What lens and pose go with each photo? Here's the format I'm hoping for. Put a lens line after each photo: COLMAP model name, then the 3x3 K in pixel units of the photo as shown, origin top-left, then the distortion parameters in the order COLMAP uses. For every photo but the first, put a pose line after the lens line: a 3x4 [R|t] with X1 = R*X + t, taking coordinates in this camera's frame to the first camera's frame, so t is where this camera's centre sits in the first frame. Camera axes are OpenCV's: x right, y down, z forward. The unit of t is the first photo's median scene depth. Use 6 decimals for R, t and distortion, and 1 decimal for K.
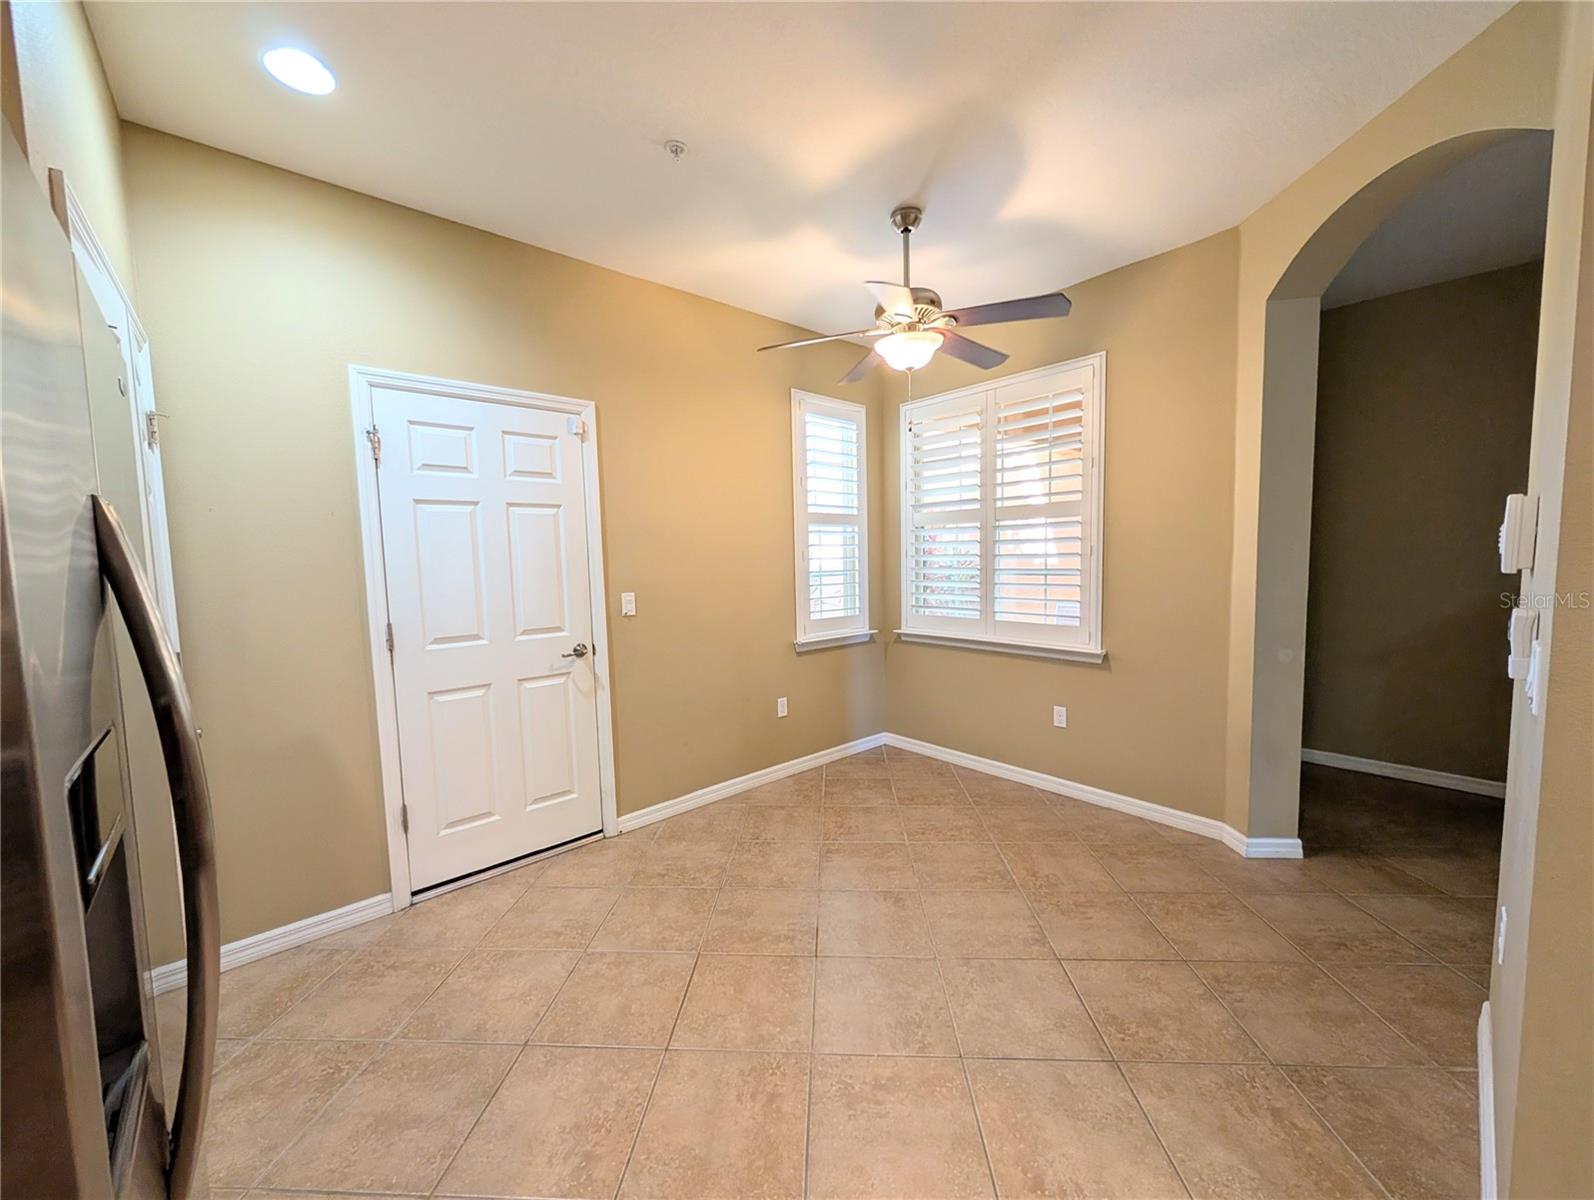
lens RADIAL K [[599.4, 0, 791.2], [0, 599.4, 605.5], [0, 0, 1]] dist [0.000600, -0.000149]
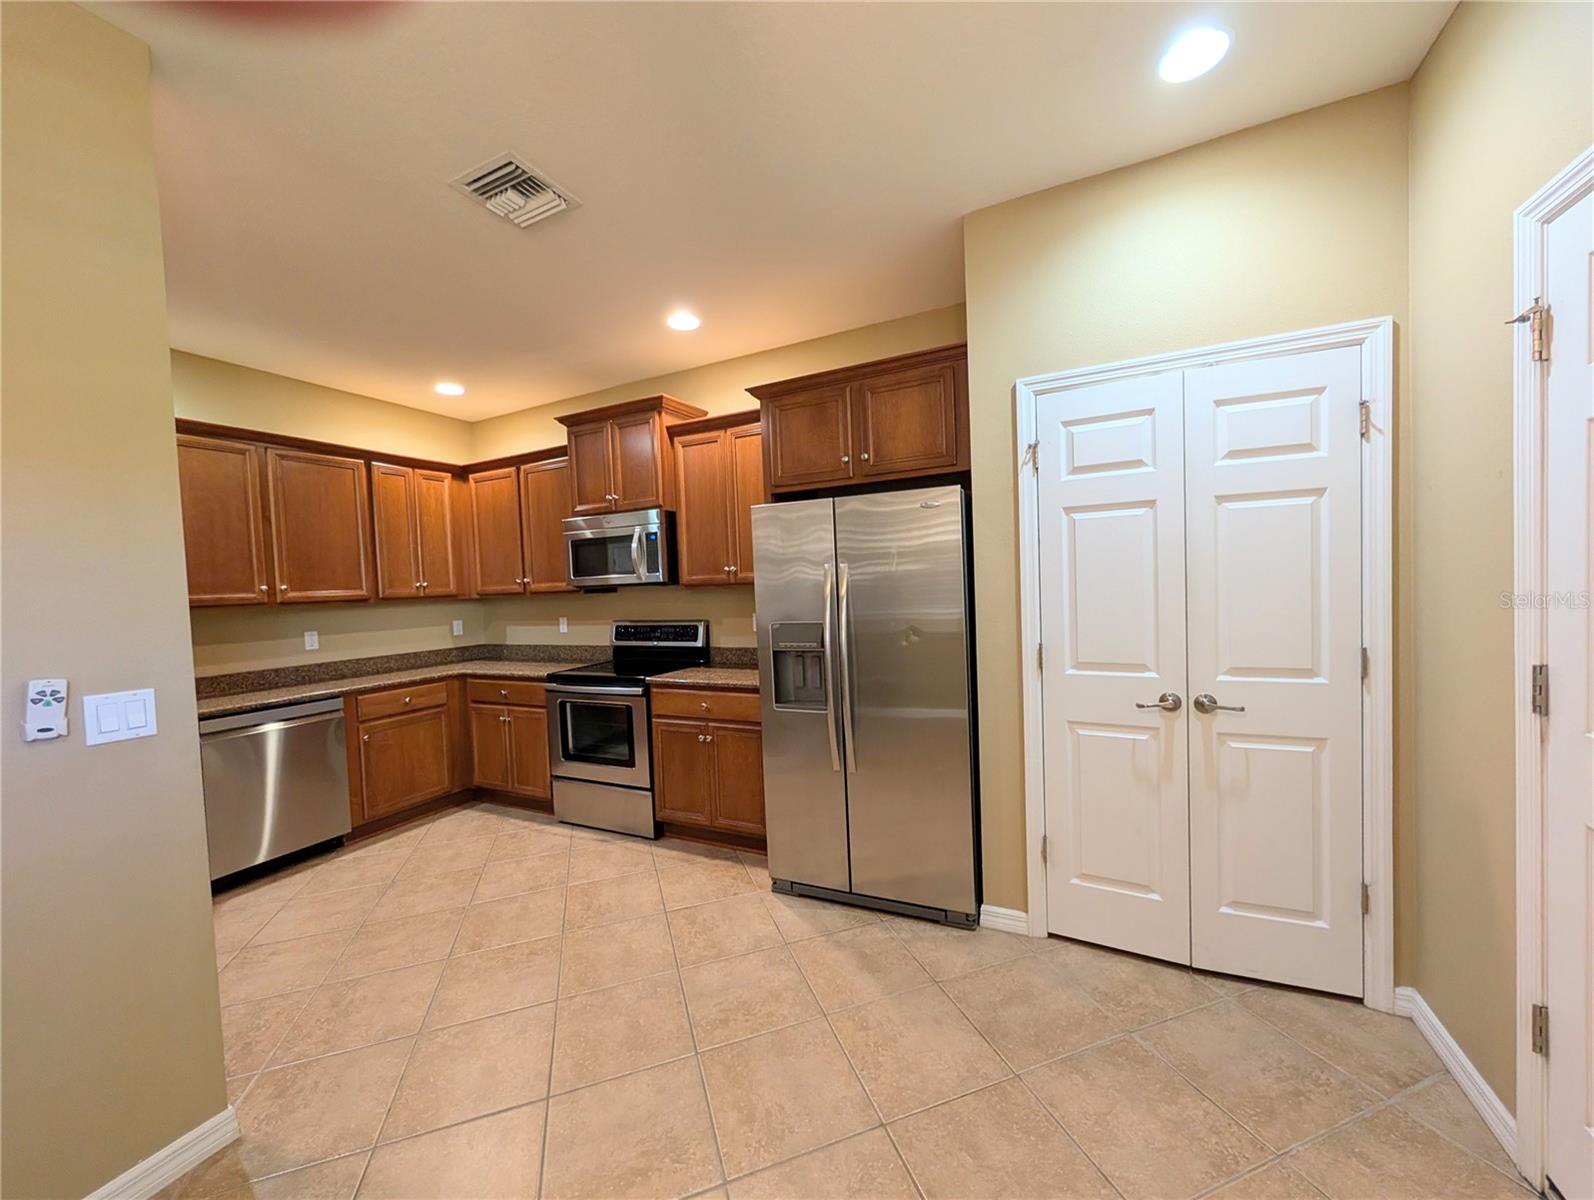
lens RADIAL K [[599.4, 0, 798.4], [0, 599.4, 601.8], [0, 0, 1]] dist [0.000600, -0.000149]
pose [[-0.923137, 0.072760, -0.377524, 0.203850], [0.033487, 0.993414, 0.109577, -0.152445], [0.383010, 0.088512, -0.919494, 1.805783]]
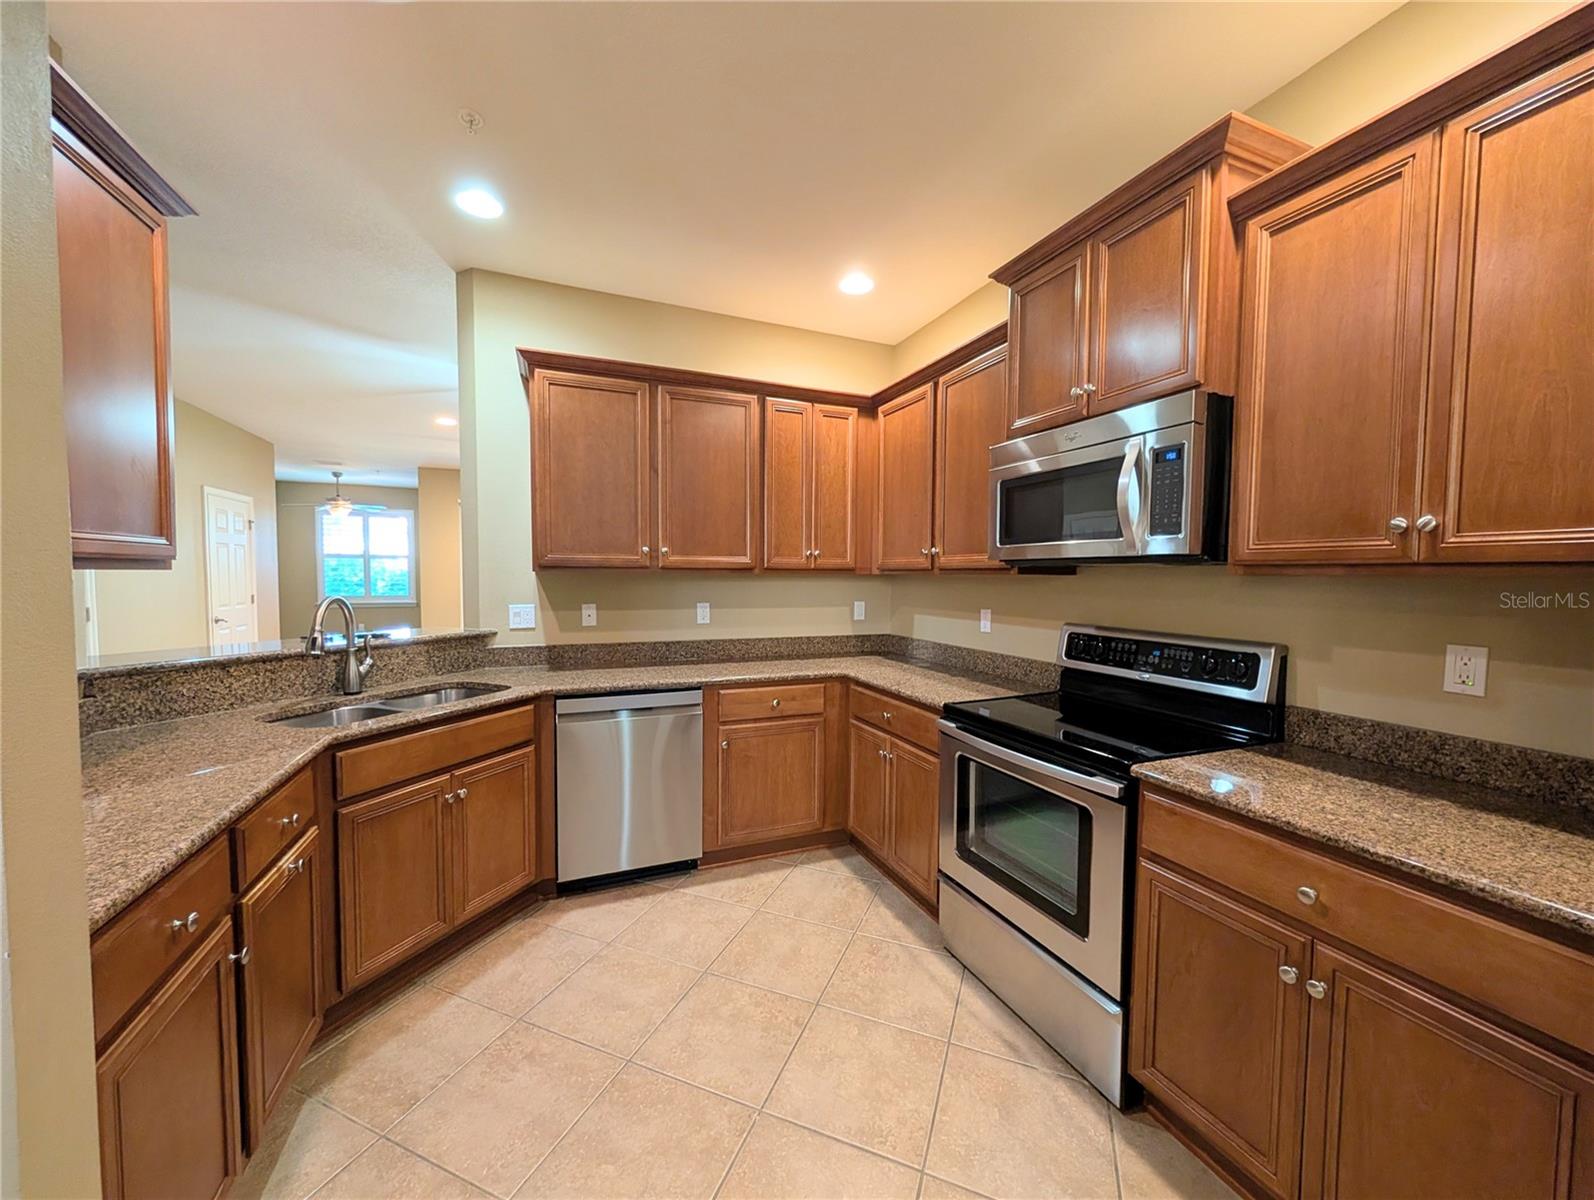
lens RADIAL K [[599.4, 0, 797.8], [0, 599.4, 605.8], [0, 0, 1]] dist [0.000600, -0.000149]
pose [[-0.945859, 0.000530, 0.324576, 0.119320], [0.040154, 0.992508, 0.115394, -0.060368], [-0.322083, 0.122179, -0.938794, 0.777153]]
